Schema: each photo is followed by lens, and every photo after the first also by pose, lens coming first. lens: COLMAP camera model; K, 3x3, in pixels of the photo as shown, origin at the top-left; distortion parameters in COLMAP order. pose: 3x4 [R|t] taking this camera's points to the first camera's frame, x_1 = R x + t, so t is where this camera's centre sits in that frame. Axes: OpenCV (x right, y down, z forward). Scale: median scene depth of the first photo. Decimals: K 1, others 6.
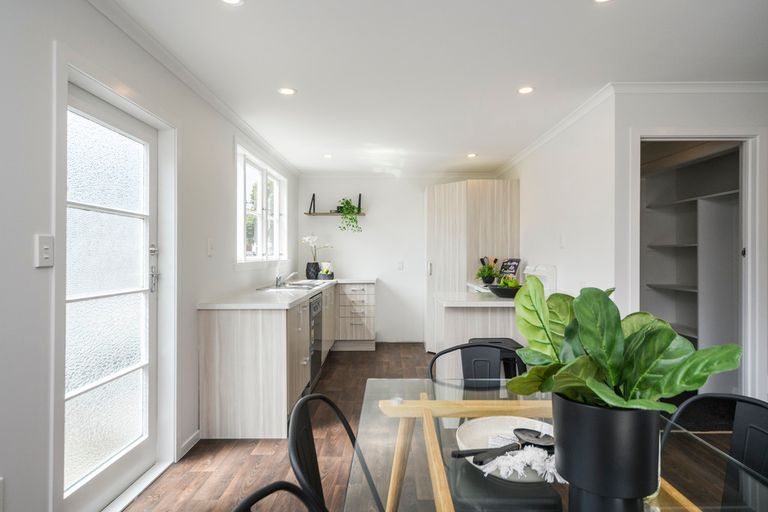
lens RADIAL K [[436.0, 0, 376.8], [0, 436.0, 252.1], [0, 0, 1]] dist [-0.000140, 0.000221]
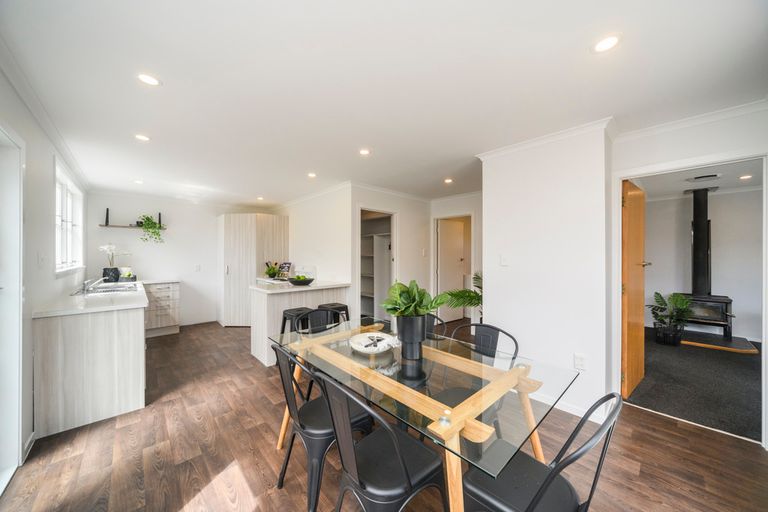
lens RADIAL K [[276.1, 0, 384.4], [0, 276.1, 255.4], [0, 0, 1]] dist [0.001413, 0.000252]
pose [[0.721905, -0.000292, 0.691992, -0.149830], [-0.002449, 0.999993, 0.002977, -0.015599], [-0.691988, -0.003843, 0.721899, -0.046537]]
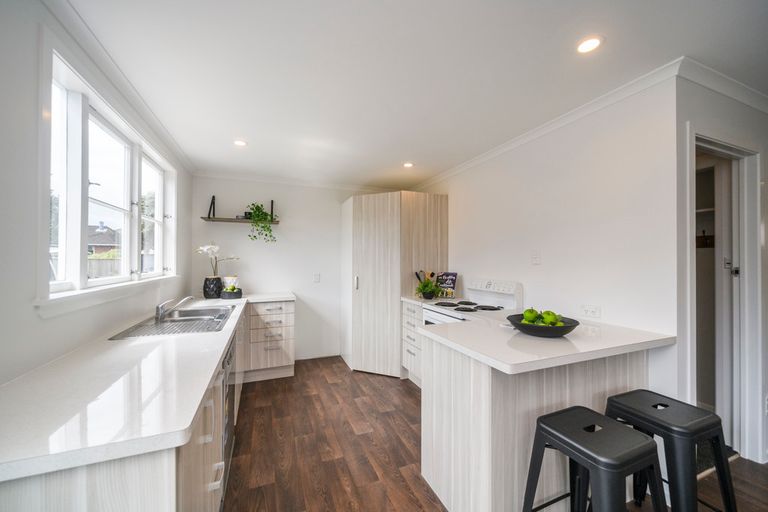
lens RADIAL K [[297.6, 0, 389.1], [0, 297.6, 257.9], [0, 0, 1]] dist [-0.002874, -0.000031]
pose [[0.911836, 0.004346, 0.410533, -0.085067], [-0.003470, 0.999990, -0.002878, -0.014794], [-0.410541, 0.001199, 0.911841, 0.403569]]
